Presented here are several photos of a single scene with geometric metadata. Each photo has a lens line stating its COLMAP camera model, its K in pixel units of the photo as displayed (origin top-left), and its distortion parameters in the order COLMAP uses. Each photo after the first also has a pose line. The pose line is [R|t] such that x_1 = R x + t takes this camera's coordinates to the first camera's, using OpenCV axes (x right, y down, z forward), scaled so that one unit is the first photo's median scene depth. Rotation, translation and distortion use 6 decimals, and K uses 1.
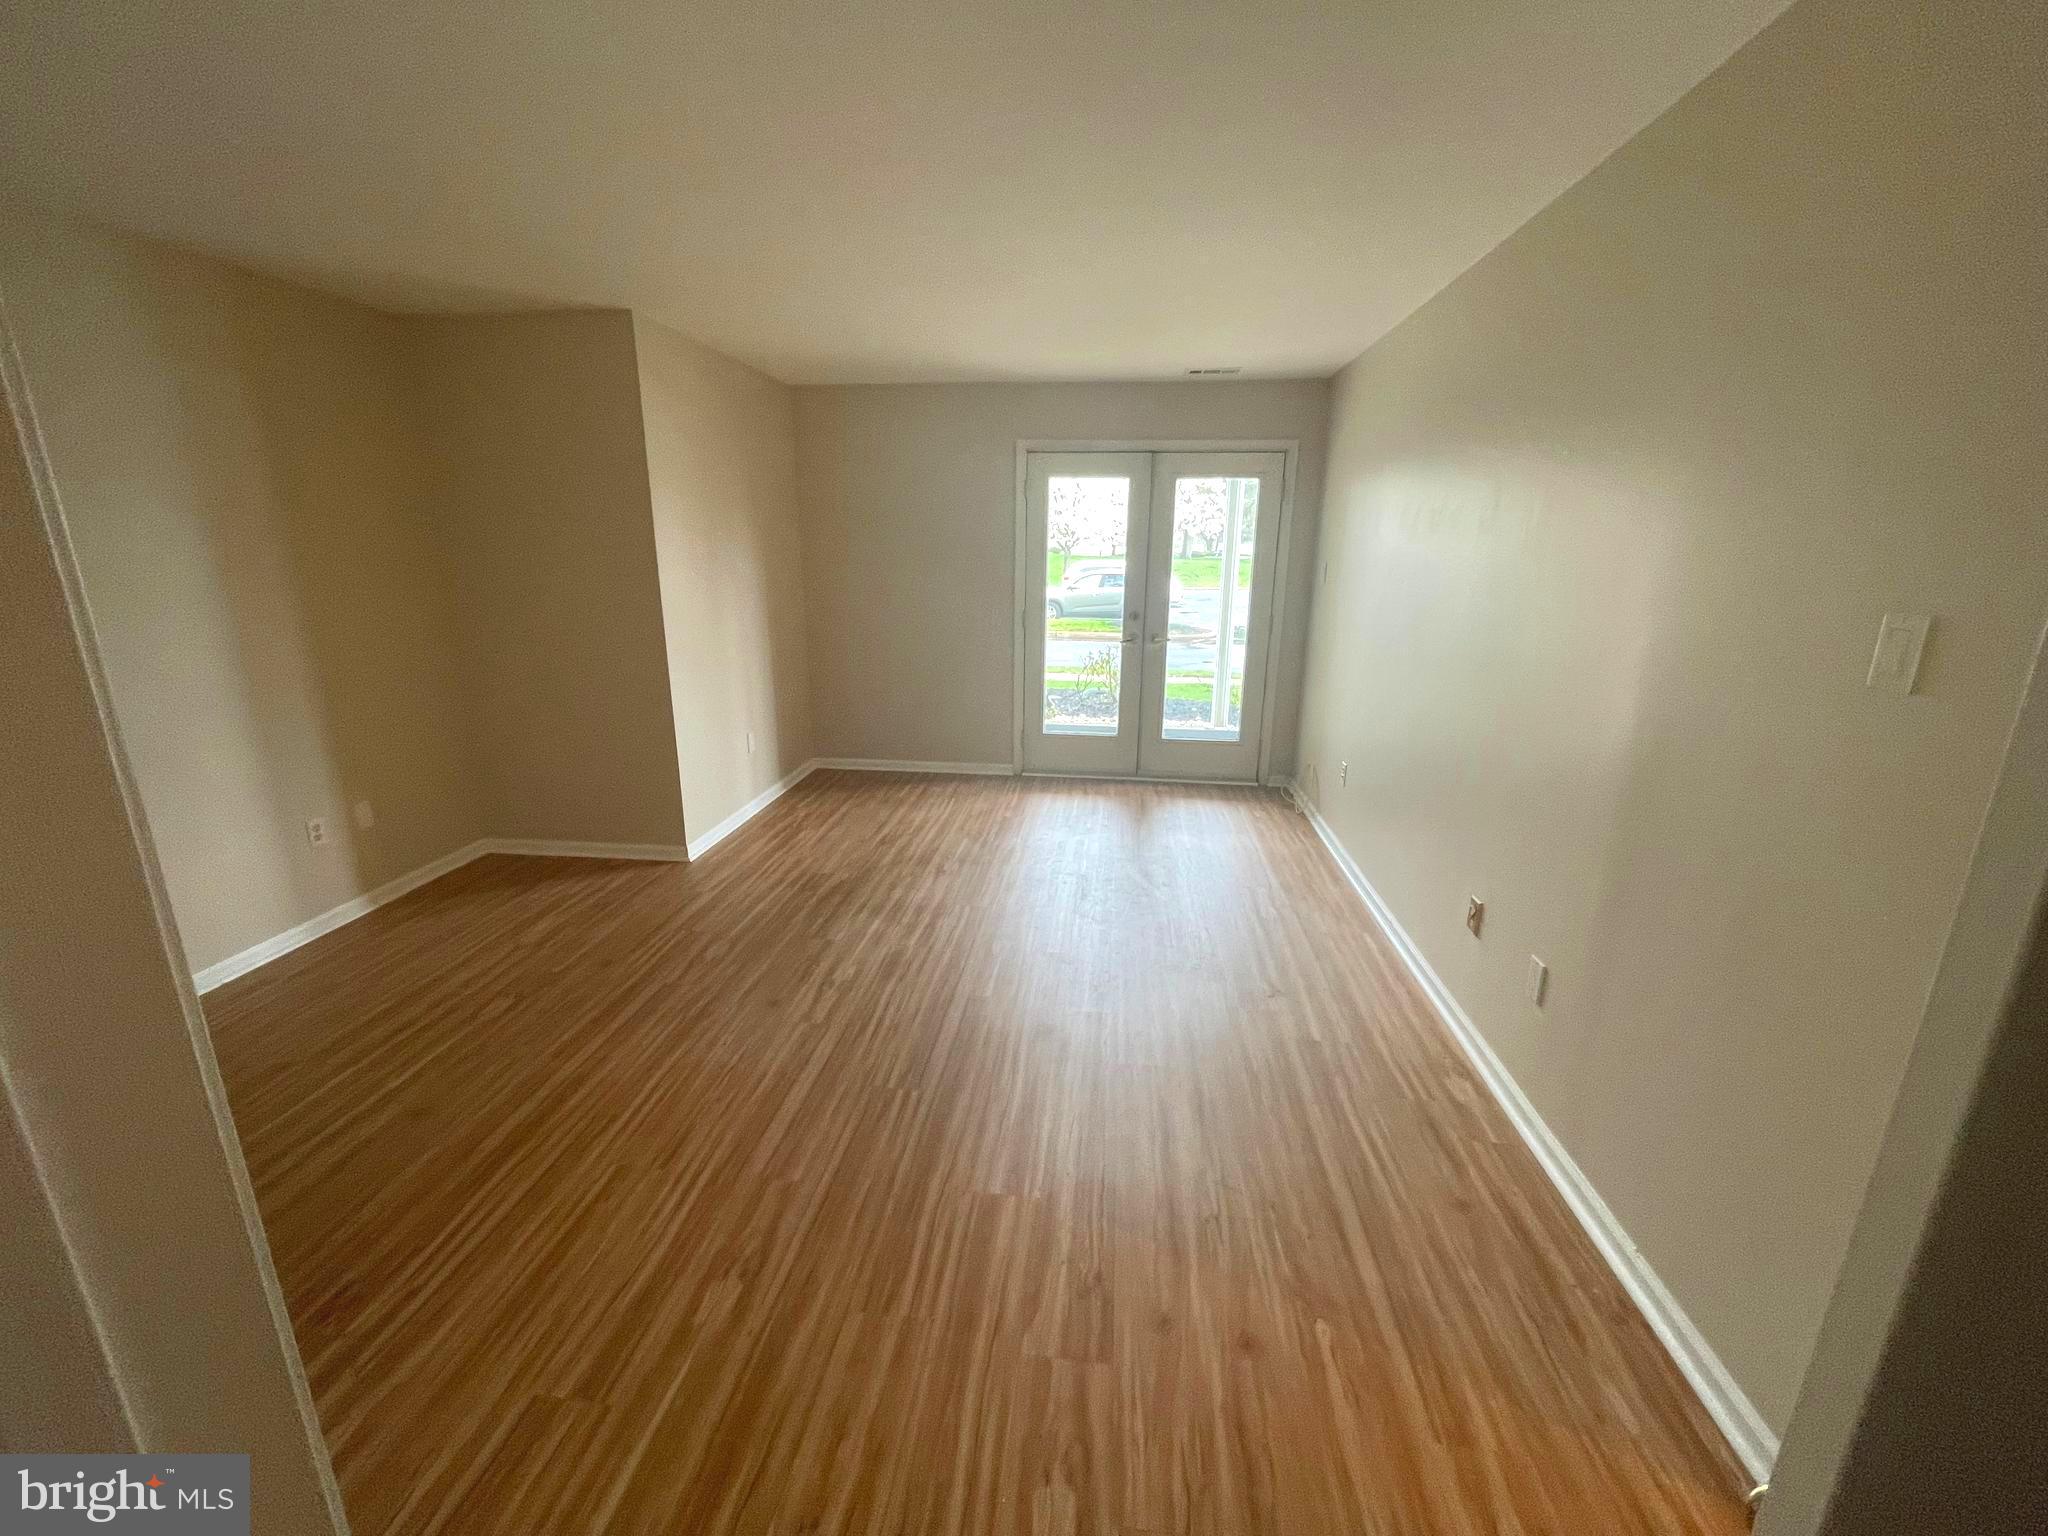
lens RADIAL K [[825.4, 0, 1023.9], [0, 825.4, 770.2], [0, 0, 1]] dist [-0.001284, 0.000010]
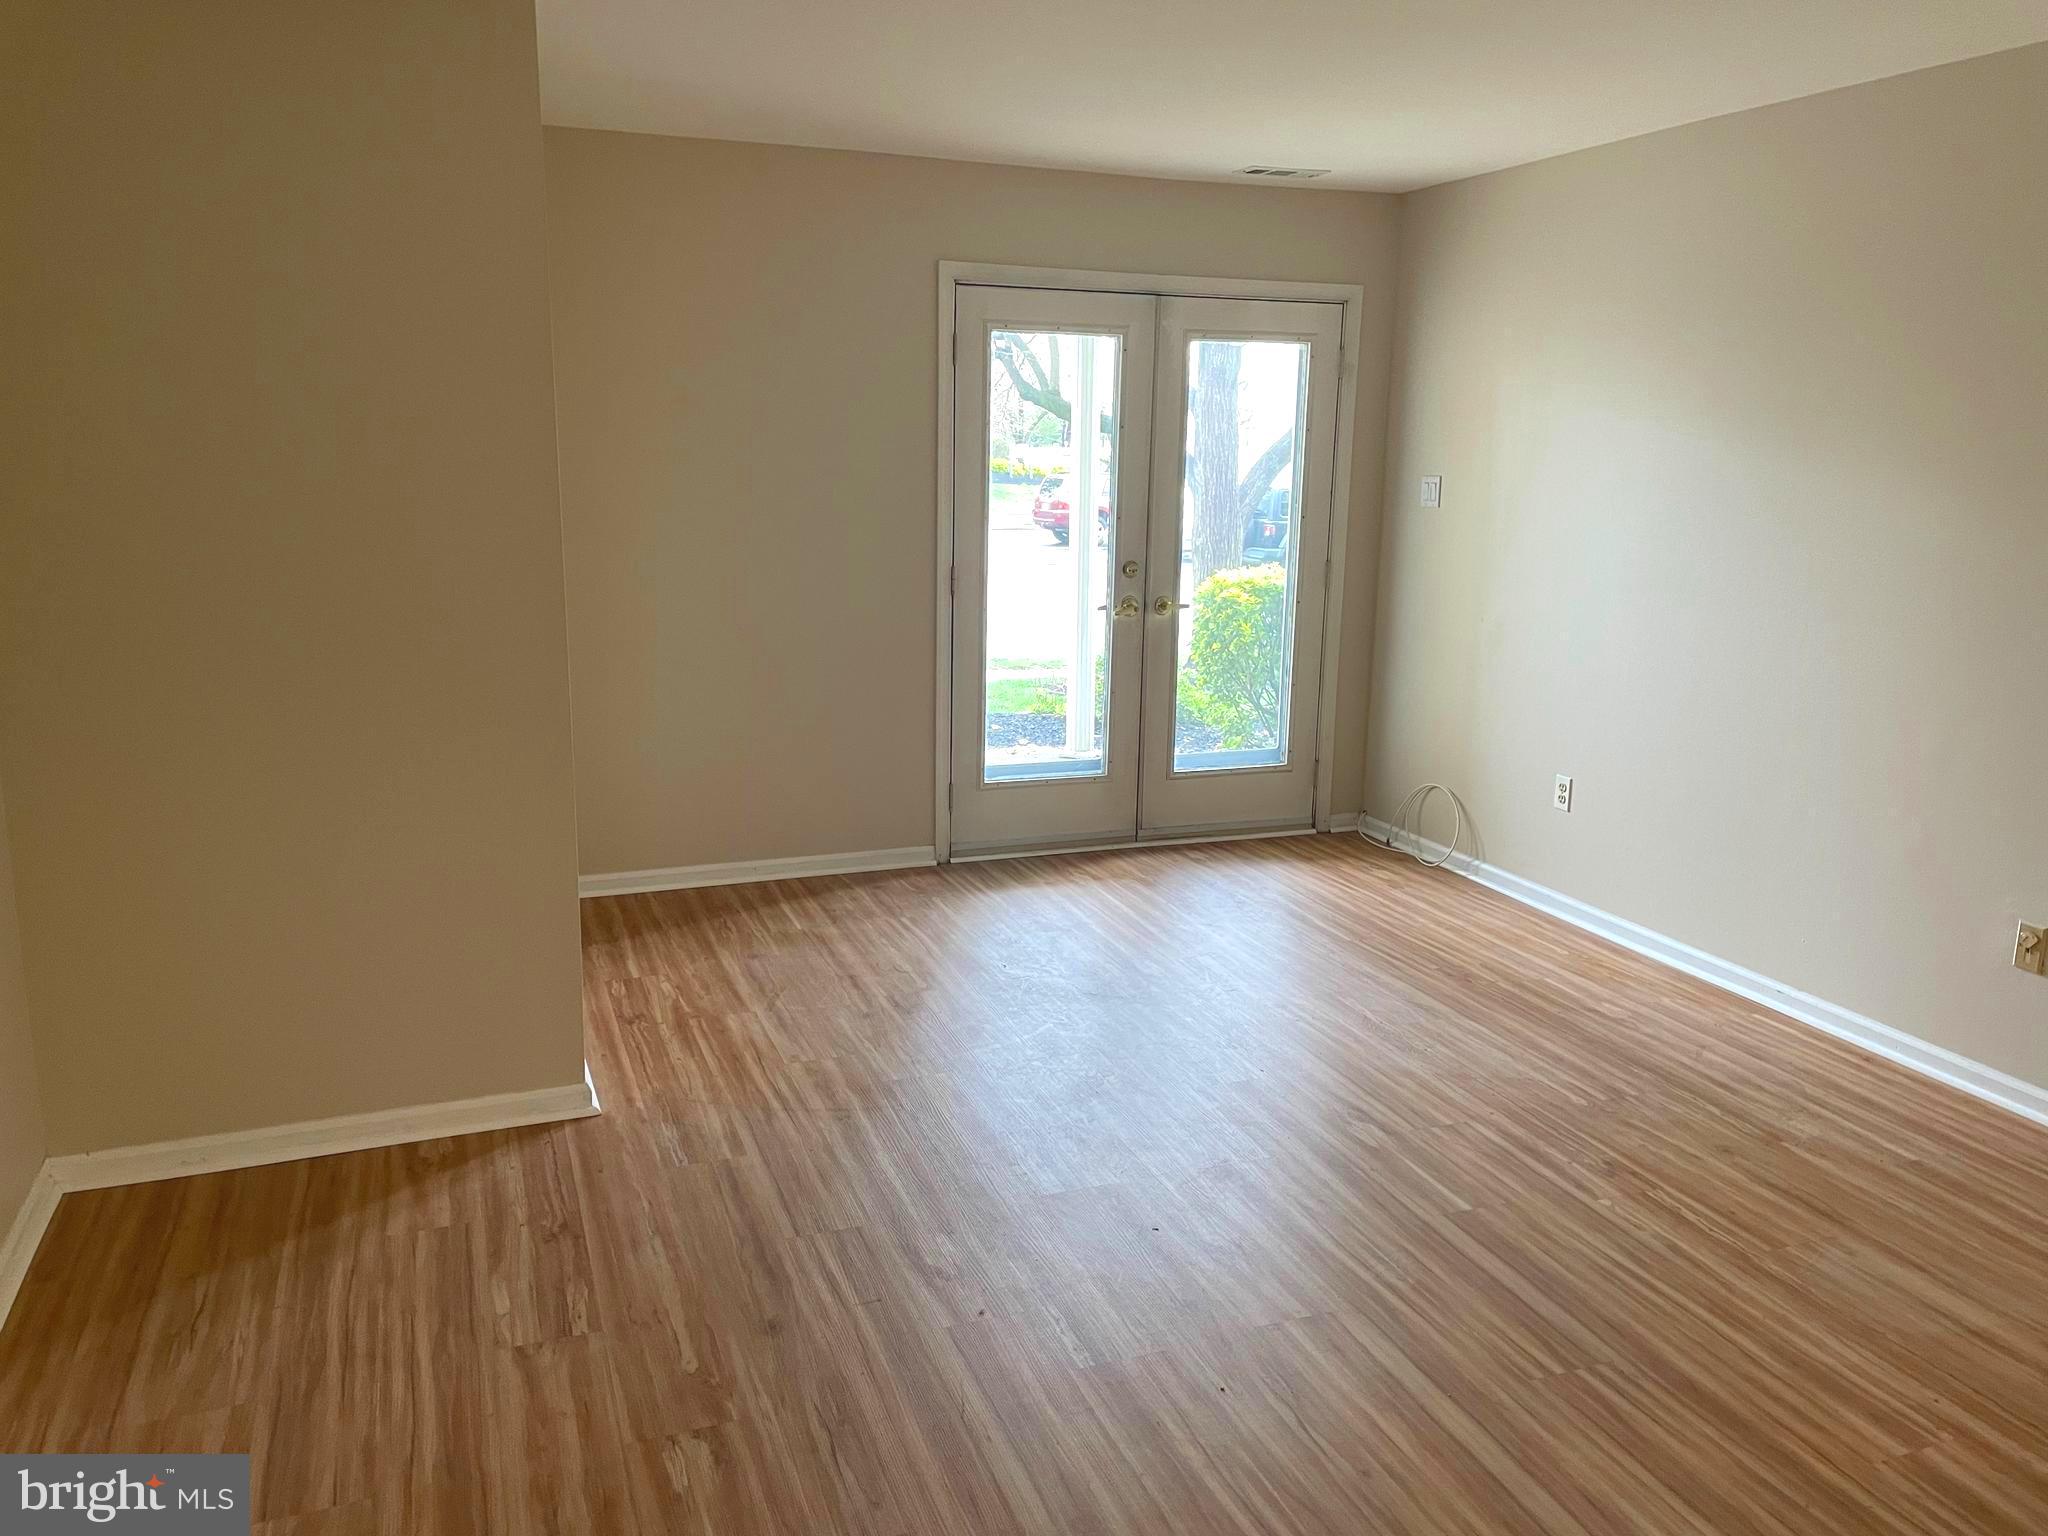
lens RADIAL K [[1532.6, 0, 1020.7], [0, 1532.6, 759.3], [0, 0, 1]] dist [0.087512, -0.112505]
pose [[0.888617, -0.089312, 0.449870, -0.470580], [0.115996, 0.992733, -0.032038, -0.027790], [-0.443739, 0.080653, 0.892519, 0.073711]]
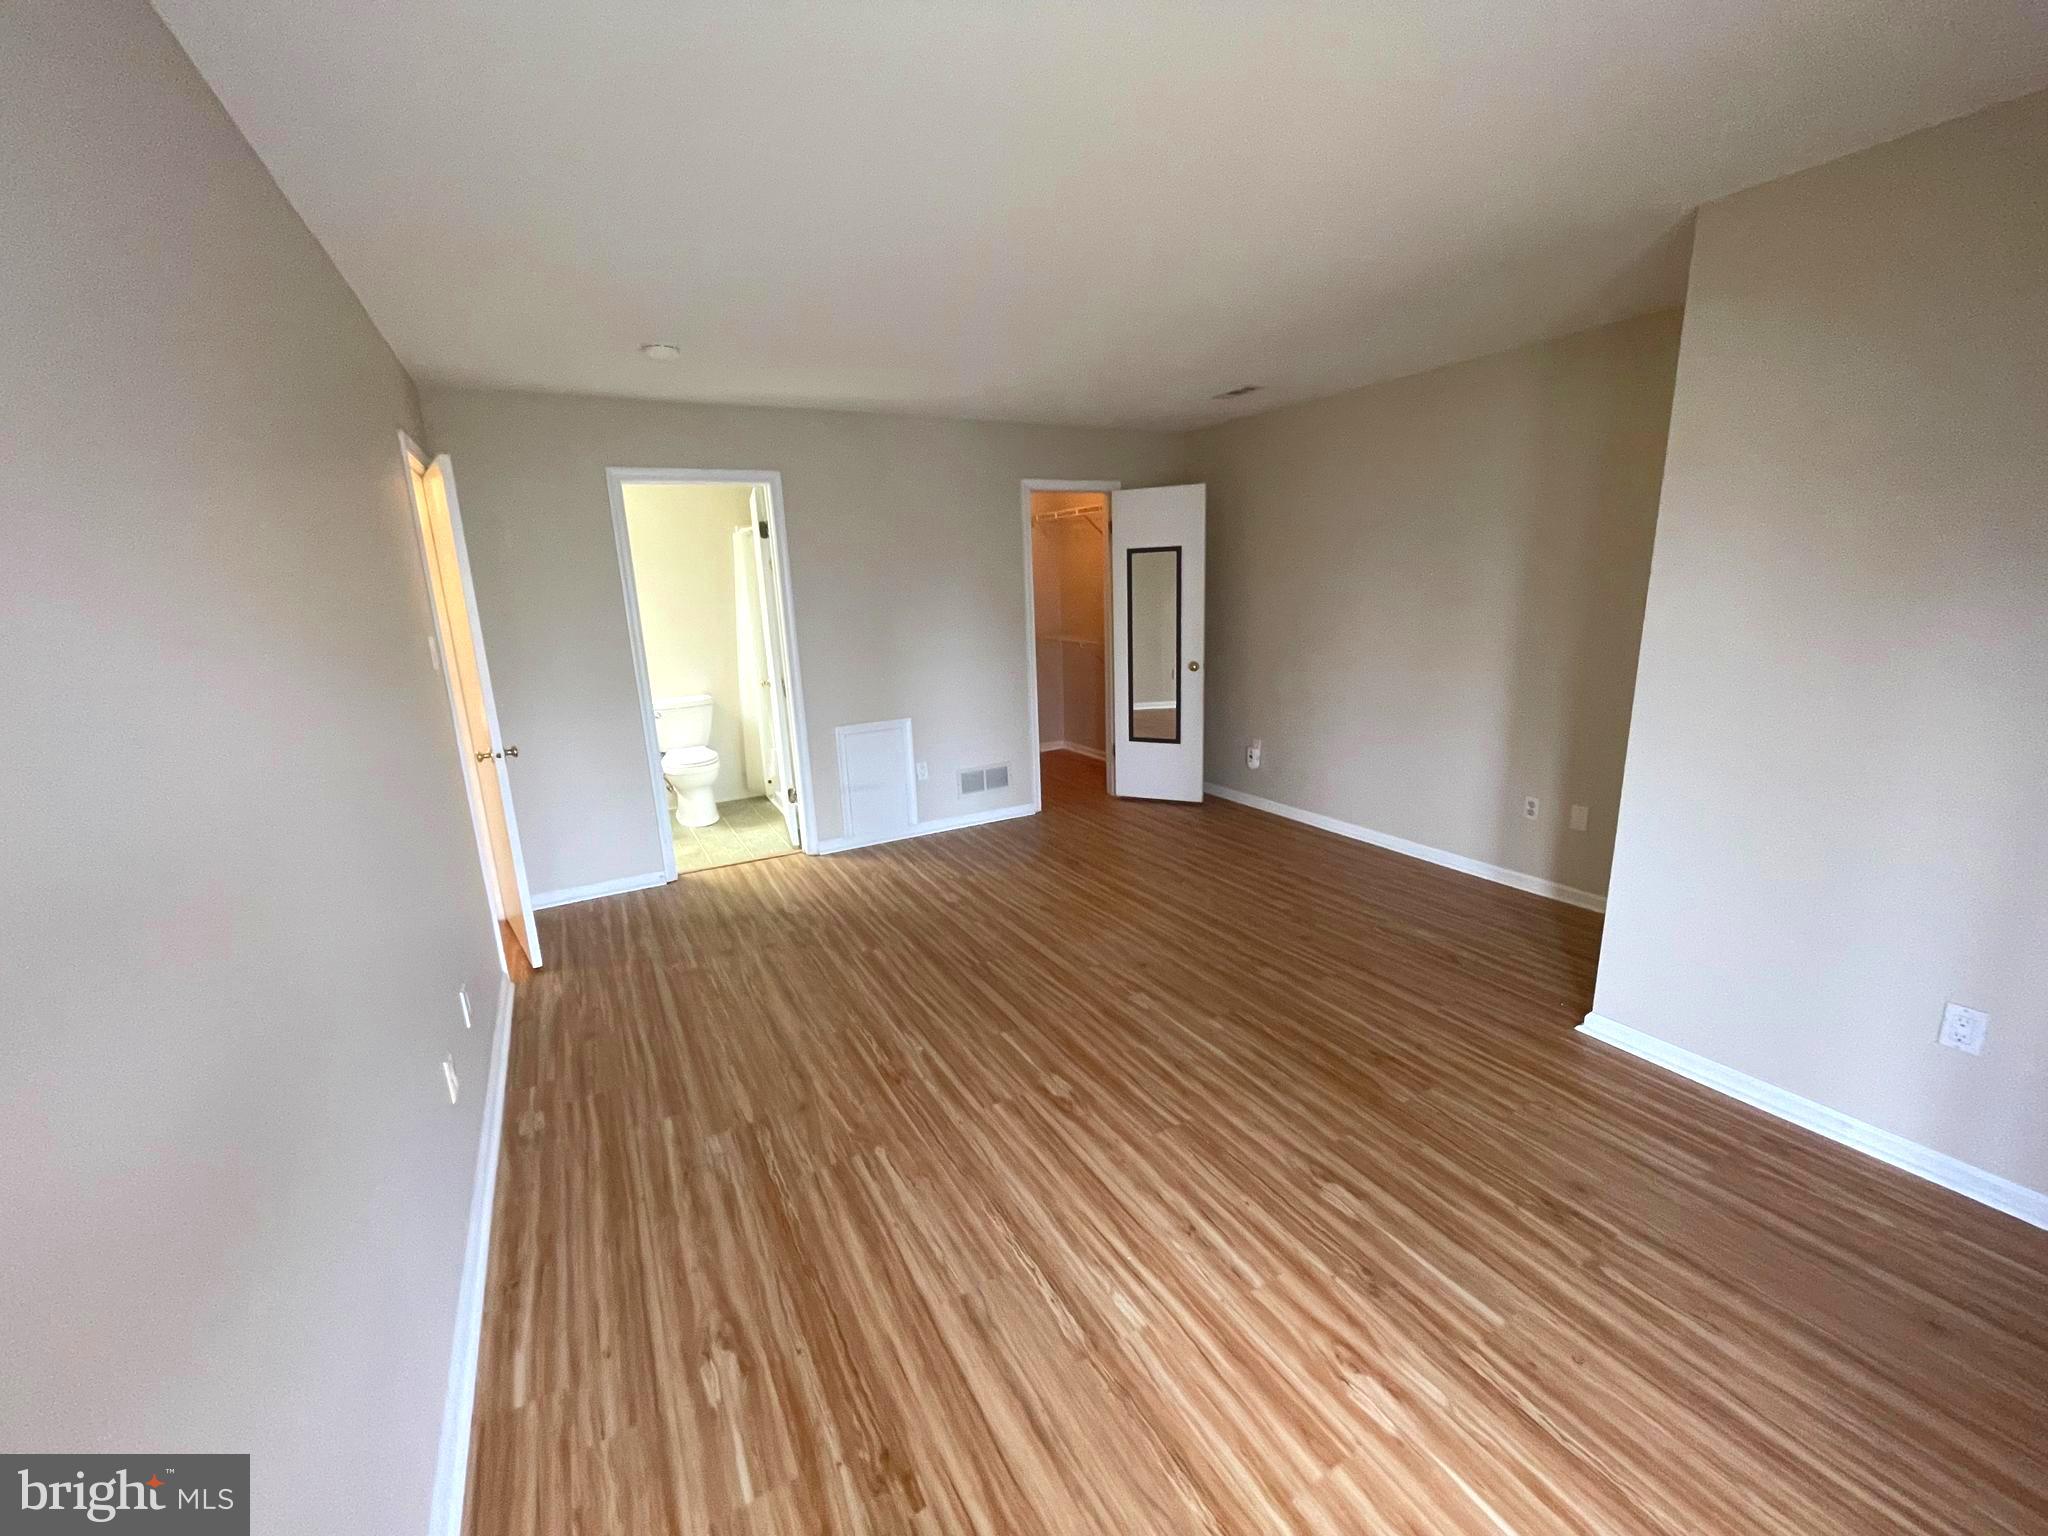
lens RADIAL K [[825.4, 0, 1016.9], [0, 825.4, 765.5], [0, 0, 1]] dist [-0.001284, 0.000010]
pose [[-0.815021, 0.155760, -0.558104, 0.267314], [-0.122159, 0.895353, 0.428275, -0.266013], [0.566408, 0.417230, -0.710704, 0.935495]]
